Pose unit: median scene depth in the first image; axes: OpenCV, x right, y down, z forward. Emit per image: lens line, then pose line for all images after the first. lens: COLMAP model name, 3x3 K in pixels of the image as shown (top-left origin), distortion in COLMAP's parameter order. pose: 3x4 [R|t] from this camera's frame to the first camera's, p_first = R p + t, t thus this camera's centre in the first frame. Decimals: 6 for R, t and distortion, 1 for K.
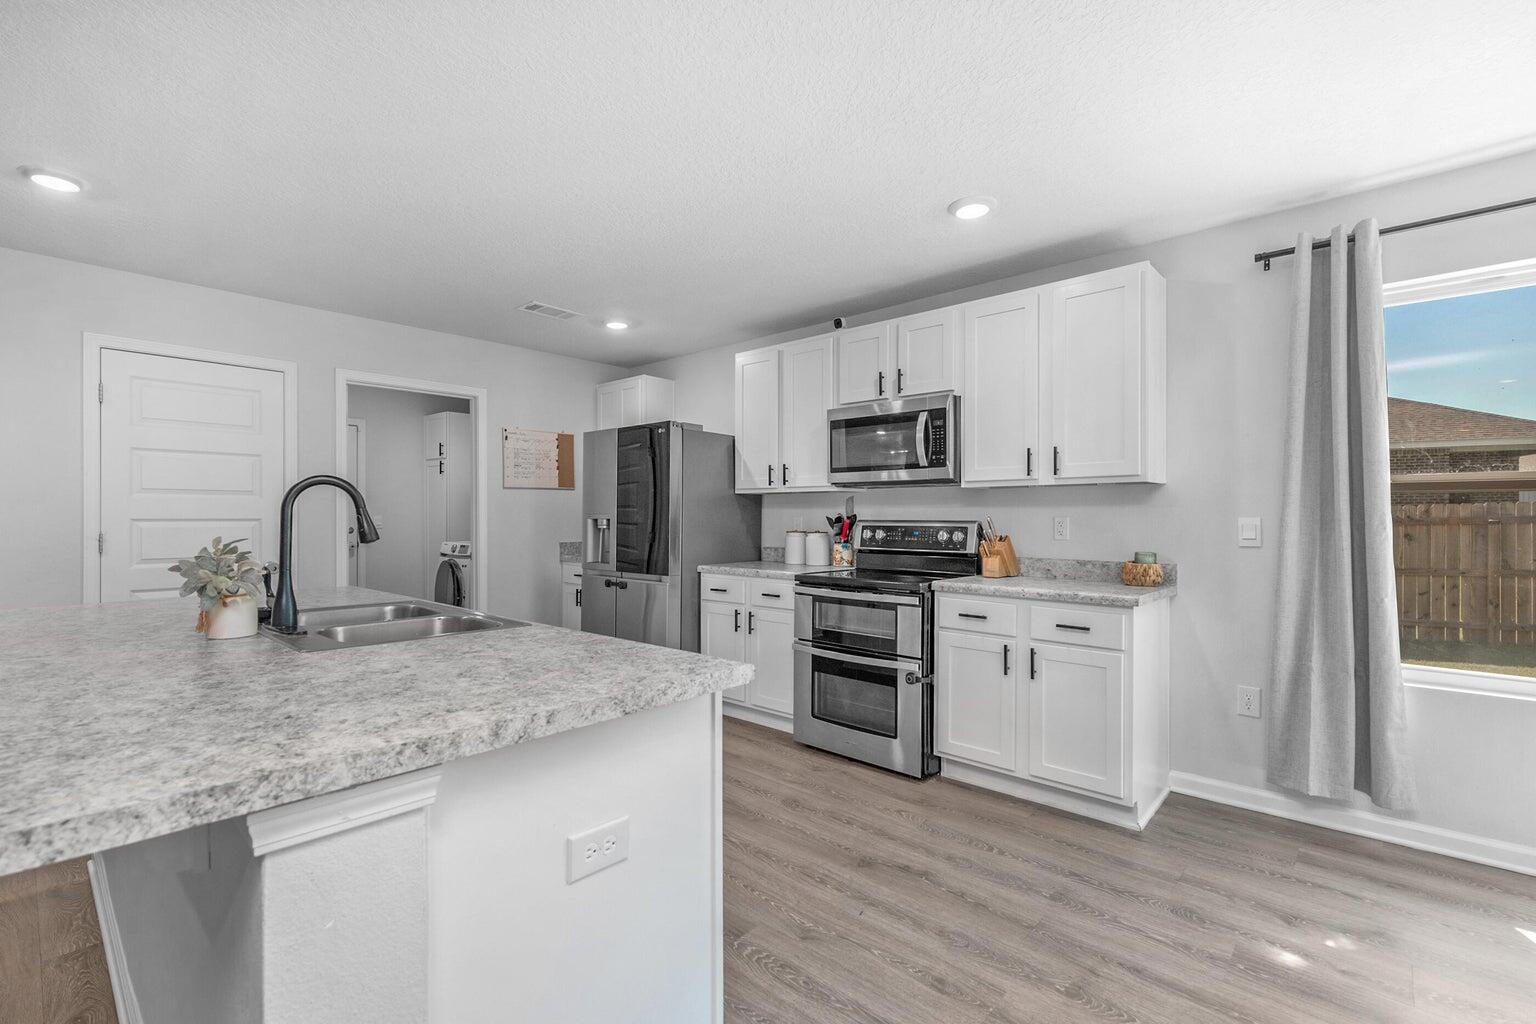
lens RADIAL K [[694.3, 0, 768.0], [0, 694.3, 512.0], [0, 0, 1]] dist [0.002587, 0.000205]
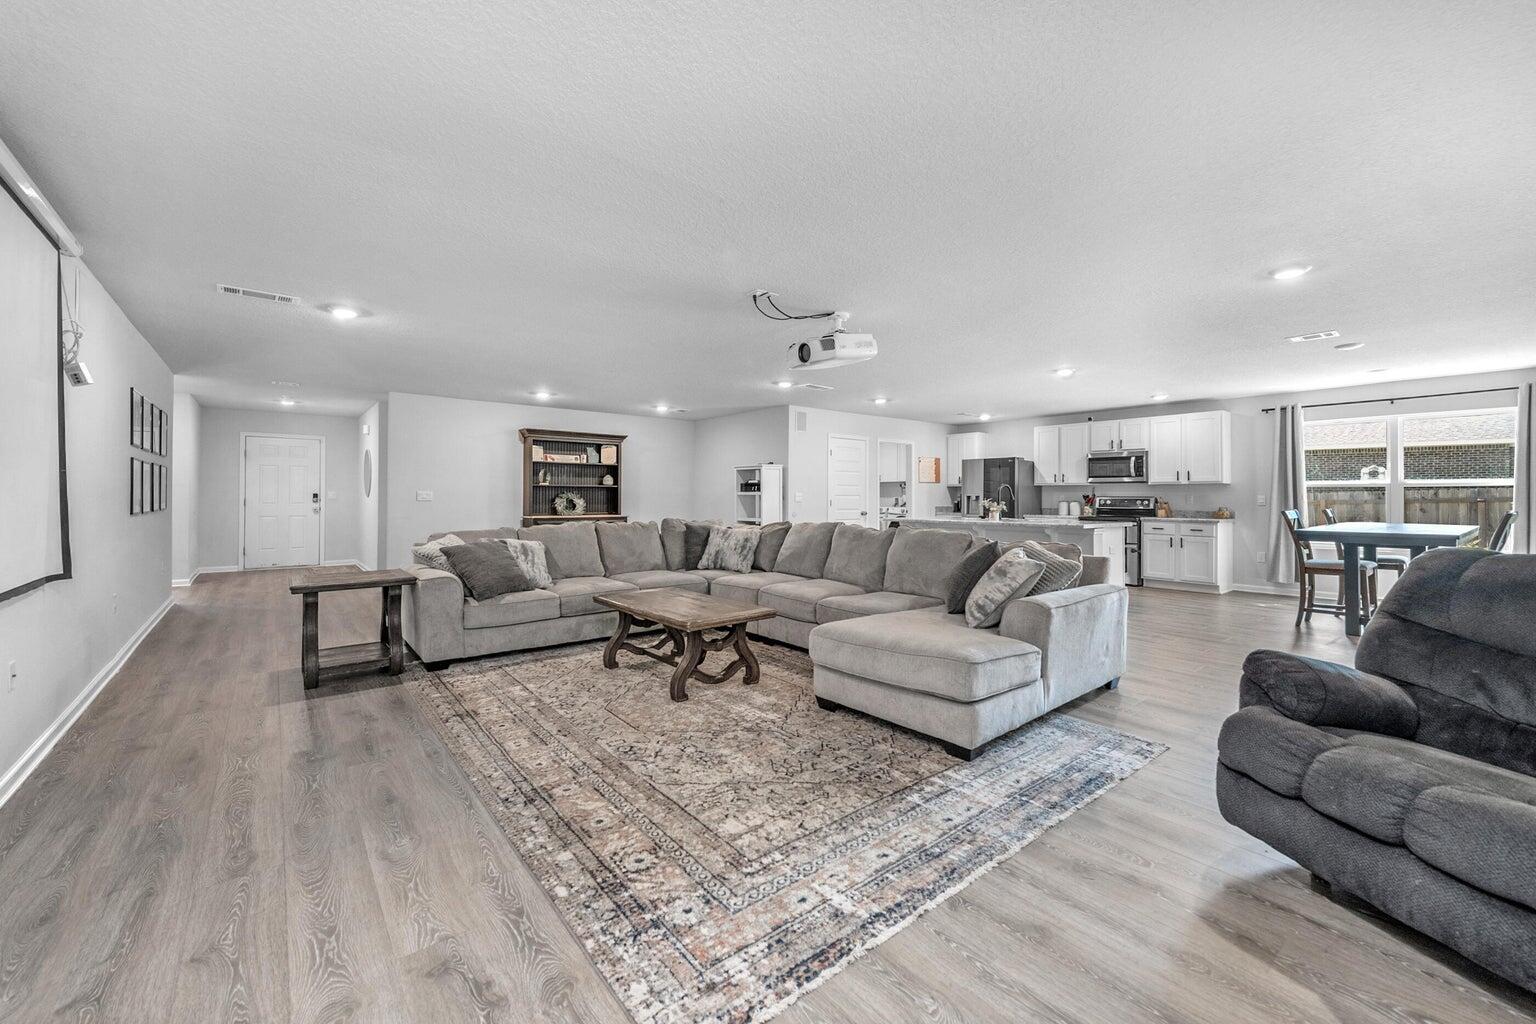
lens RADIAL K [[636.3, 0, 752.1], [0, 636.3, 490.2], [0, 0, 1]] dist [0.010259, -0.000372]
pose [[0.990371, -0.000463, -0.138442, -0.885209], [-0.000303, 0.999985, -0.005513, 0.002719], [0.138442, 0.005501, 0.990355, -1.644808]]
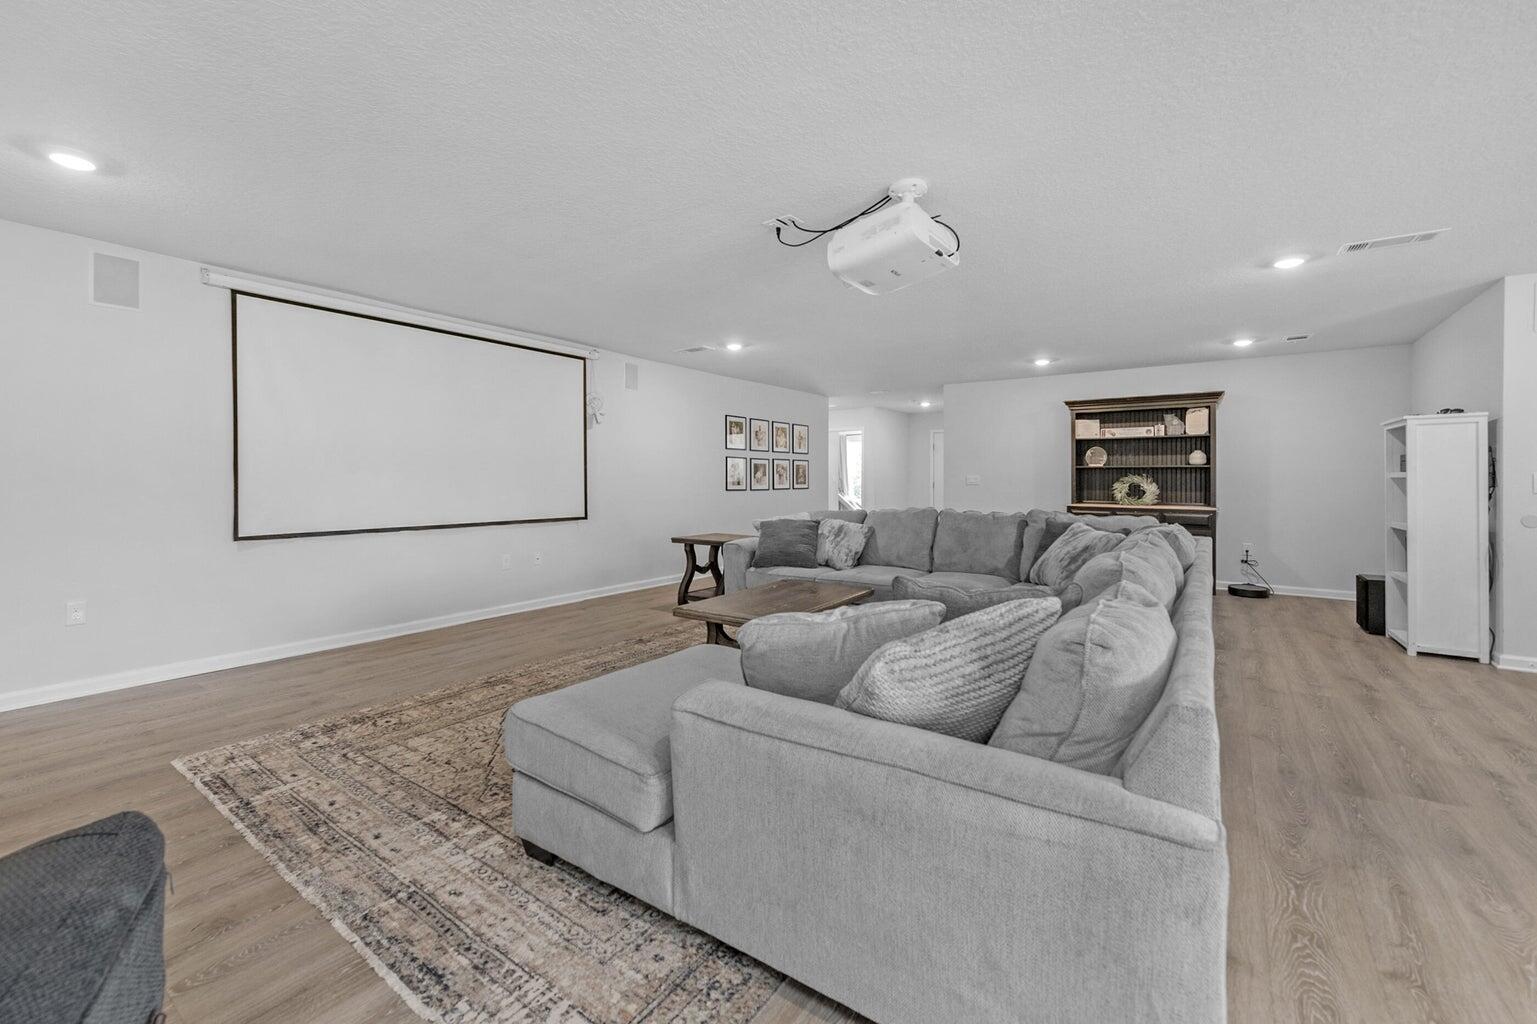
lens RADIAL K [[636.7, 0, 752.6], [0, 636.7, 490.2], [0, 0, 1]] dist [0.010259, -0.000372]
pose [[0.109305, 0.018575, -0.993835, -0.125694], [0.001847, 0.999820, 0.018890, 0.004691], [0.994007, -0.003900, 0.109251, -0.648279]]
